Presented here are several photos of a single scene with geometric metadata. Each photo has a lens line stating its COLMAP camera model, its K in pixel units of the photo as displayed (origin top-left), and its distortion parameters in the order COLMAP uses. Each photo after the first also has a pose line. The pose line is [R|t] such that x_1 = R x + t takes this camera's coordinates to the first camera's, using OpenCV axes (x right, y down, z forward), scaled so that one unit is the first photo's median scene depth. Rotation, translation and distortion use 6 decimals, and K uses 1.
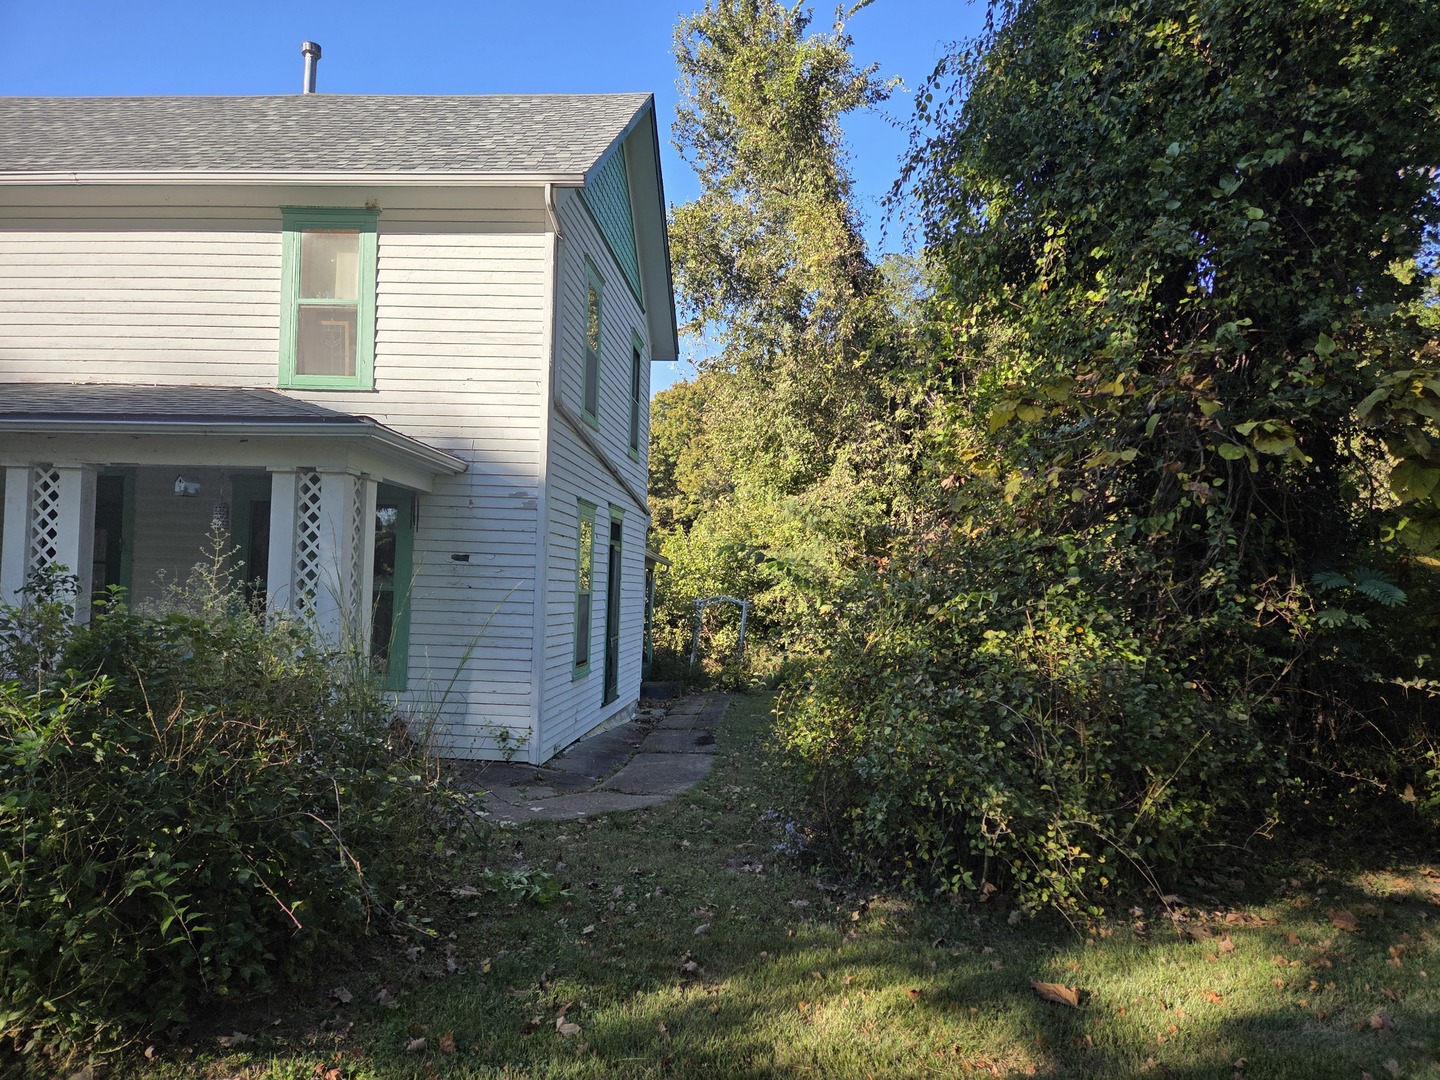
lens RADIAL K [[955.1, 0, 724.8], [0, 955.1, 542.2], [0, 0, 1]] dist [0.031693, -0.002925]
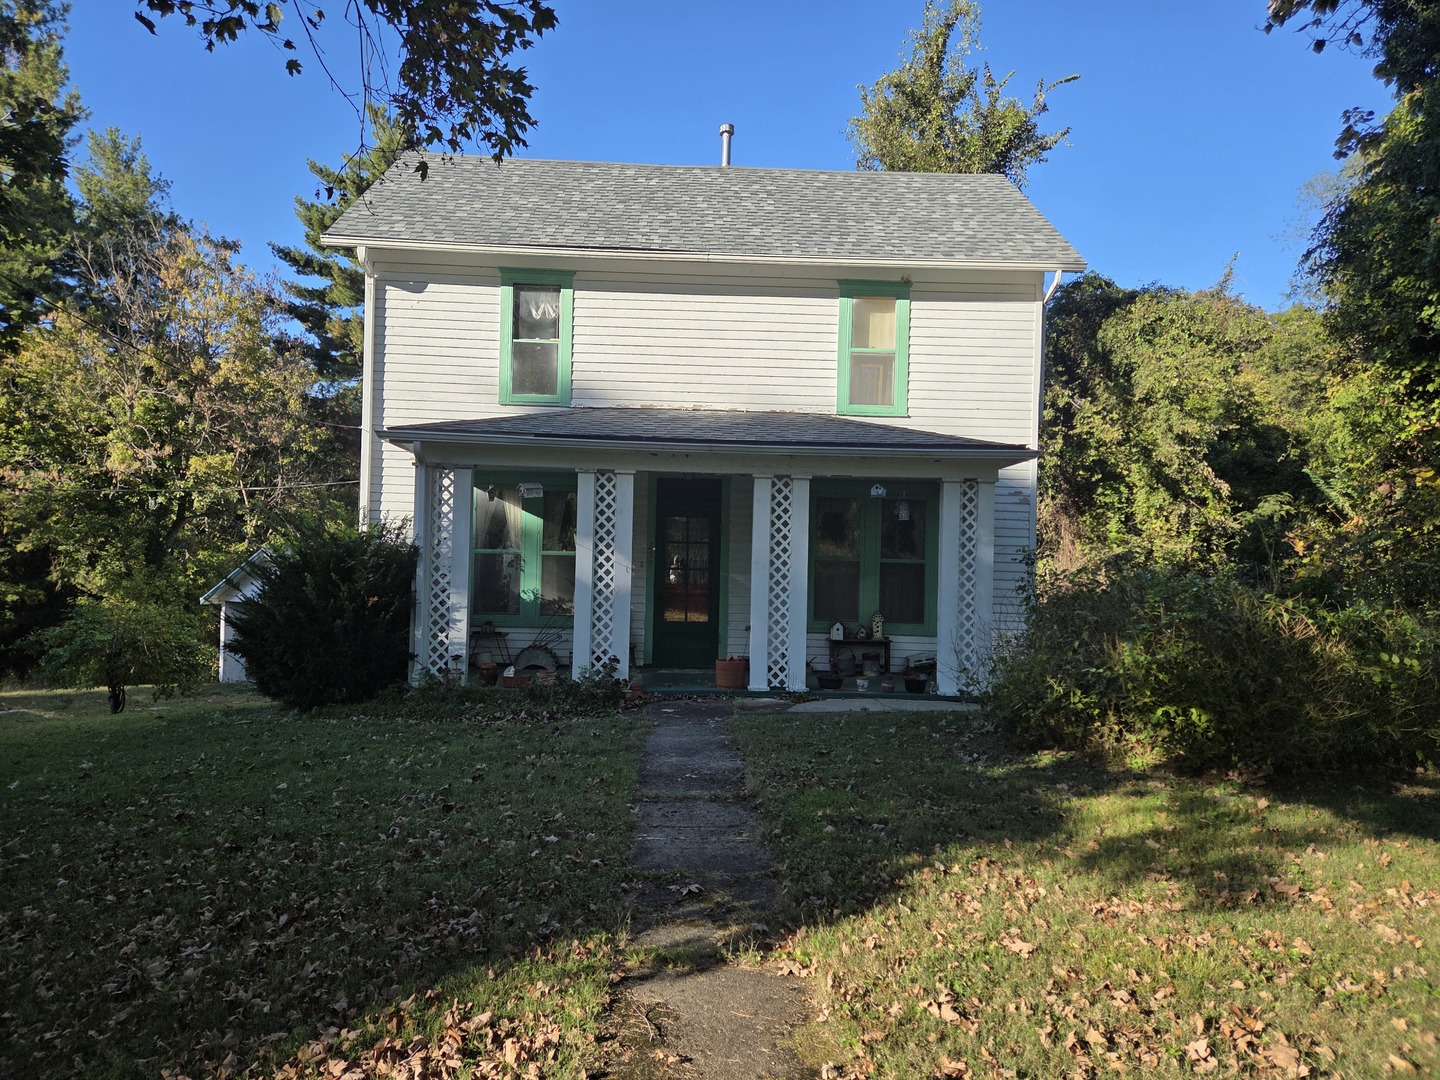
lens RADIAL K [[955.1, 0, 715.8], [0, 955.1, 539.7], [0, 0, 1]] dist [0.031693, -0.002925]
pose [[0.993710, -0.006939, 0.111766, -0.781437], [0.004136, 0.999671, 0.025296, -0.018698], [-0.111905, -0.024675, 0.993412, -0.317860]]
